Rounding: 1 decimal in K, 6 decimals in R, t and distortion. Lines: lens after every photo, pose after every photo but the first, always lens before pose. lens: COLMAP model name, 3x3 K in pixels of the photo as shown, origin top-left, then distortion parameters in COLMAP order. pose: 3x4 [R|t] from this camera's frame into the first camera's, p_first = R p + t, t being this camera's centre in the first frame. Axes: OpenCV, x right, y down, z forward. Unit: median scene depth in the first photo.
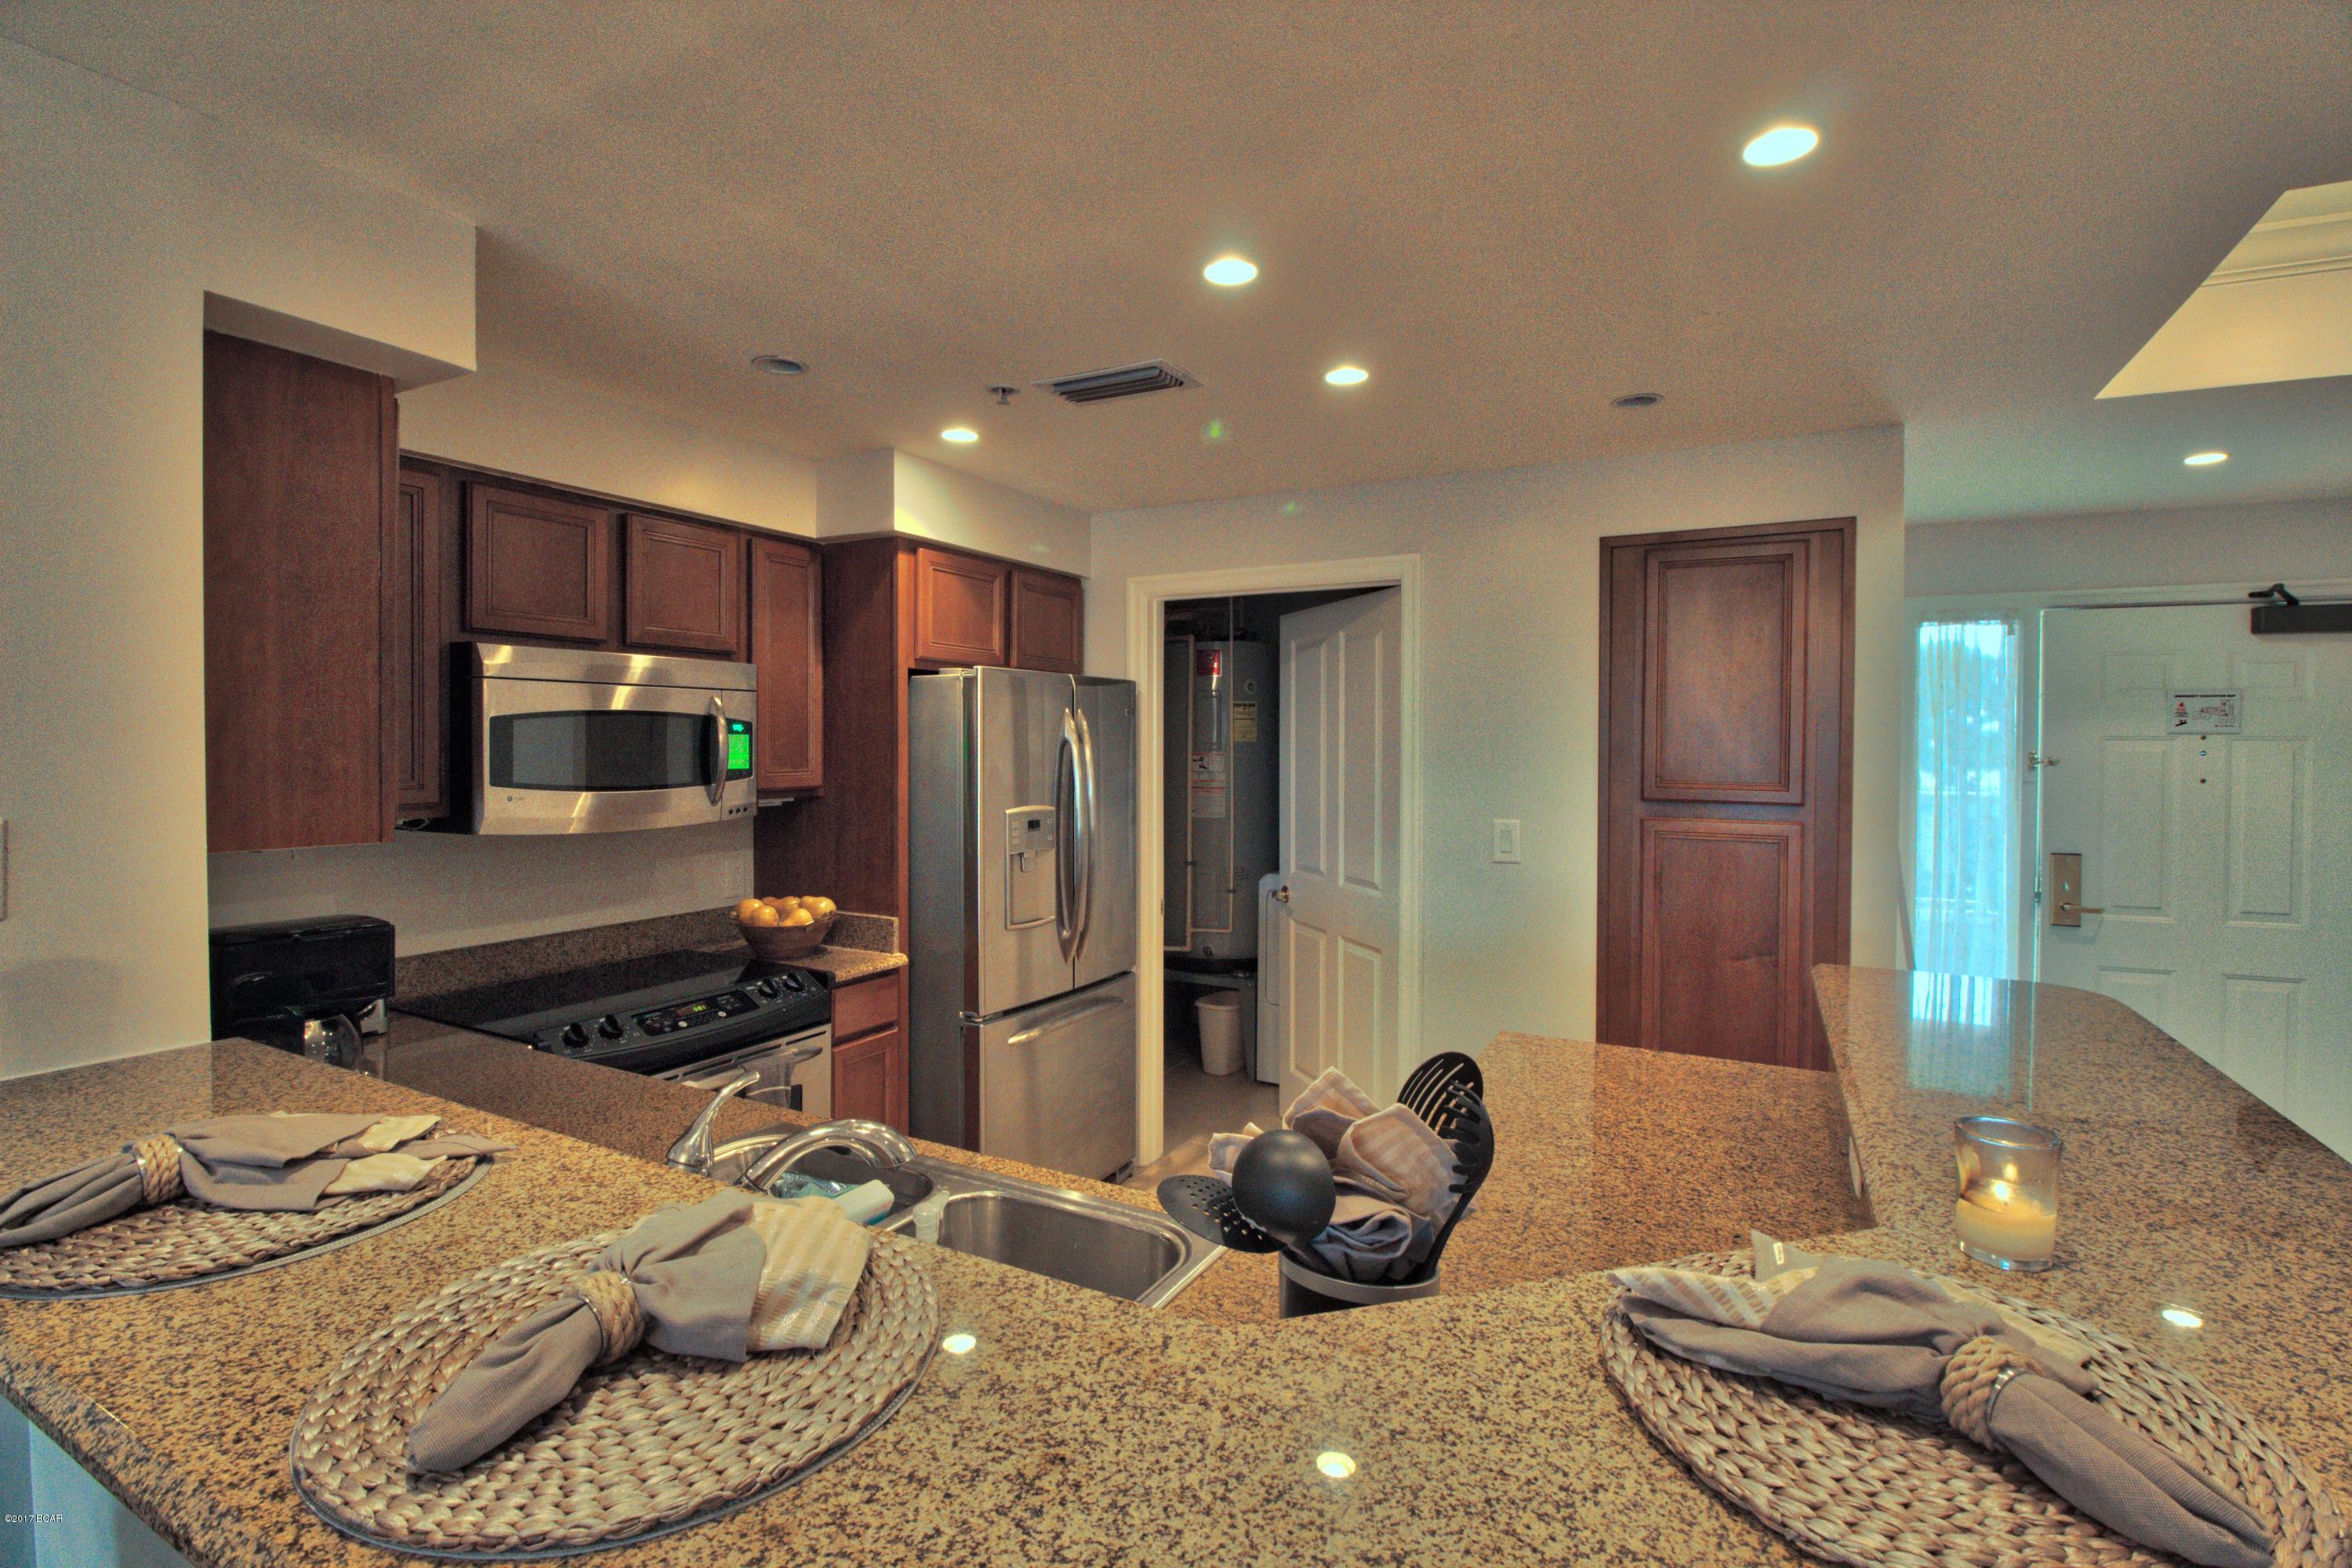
lens RADIAL K [[1089.3, 0, 1183.3], [0, 1089.3, 758.0], [0, 0, 1]] dist [0.002184, -0.007113]
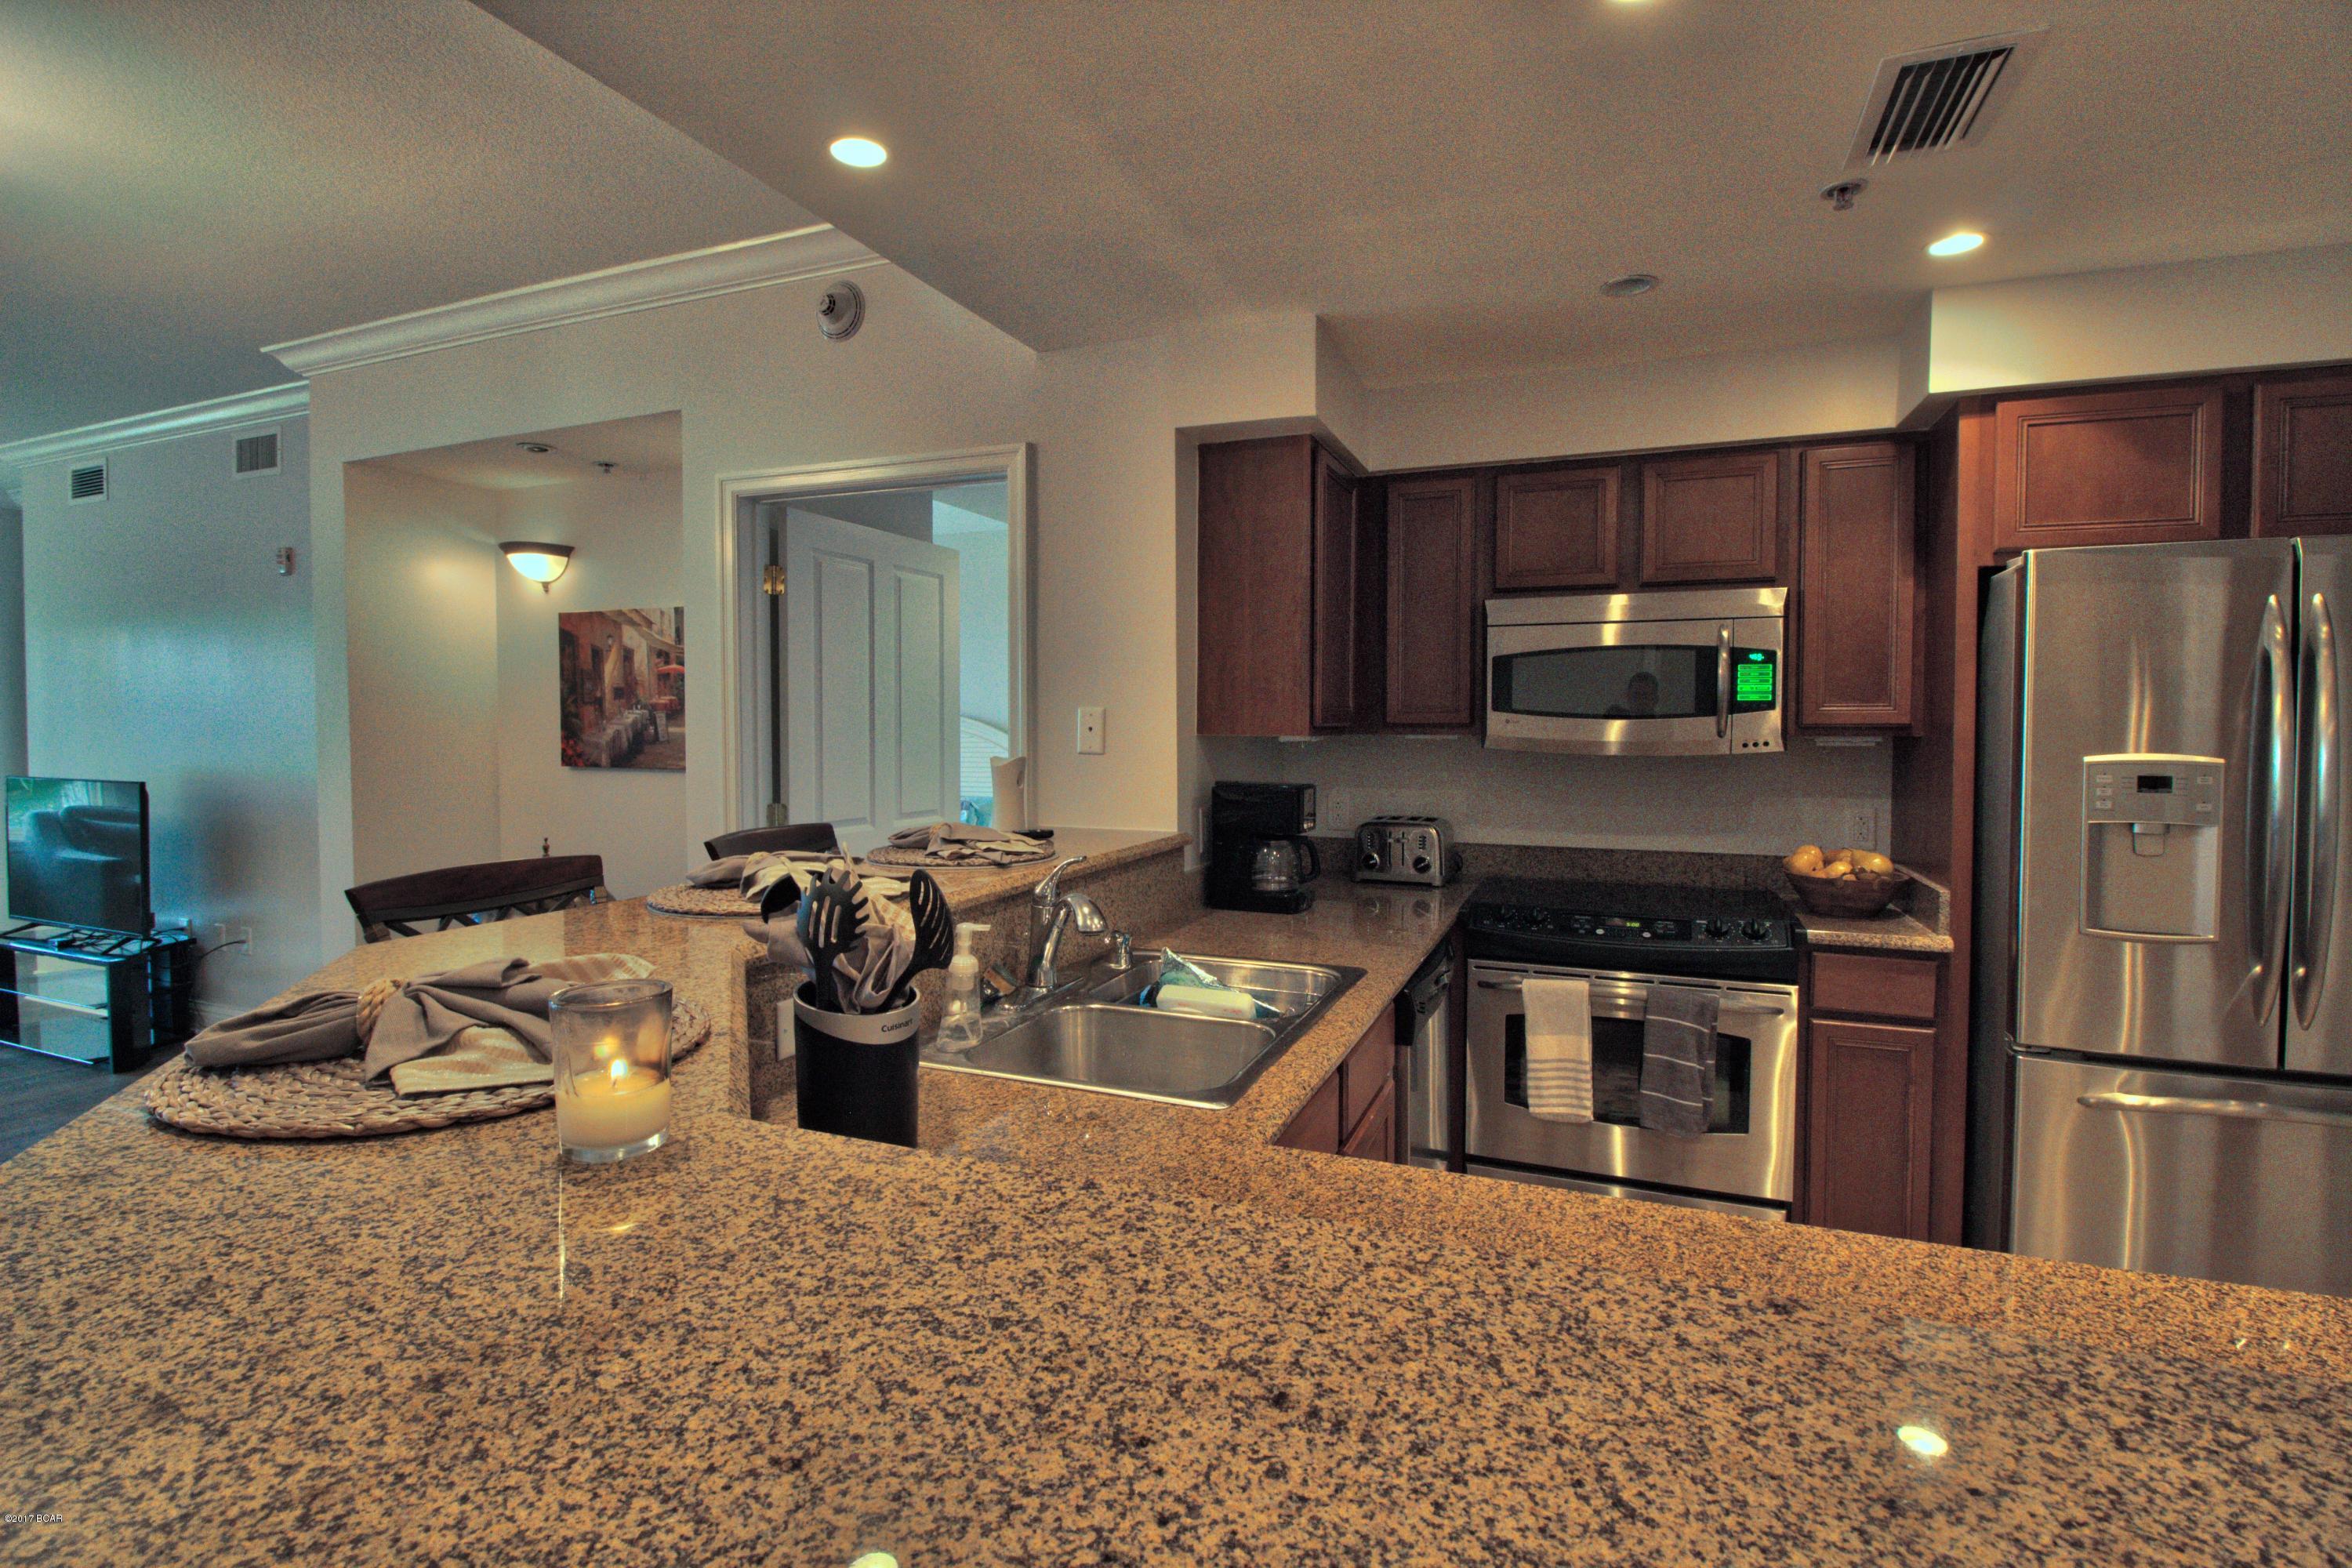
lens RADIAL K [[1078.9, 0, 1181.8], [0, 1078.9, 764.8], [0, 0, 1]] dist [-0.000309, -0.013058]
pose [[0.104603, 0.031624, -0.994011, 0.486819], [-0.015724, 0.999422, 0.030142, 0.046534], [0.994390, 0.012477, 0.105040, 0.411243]]
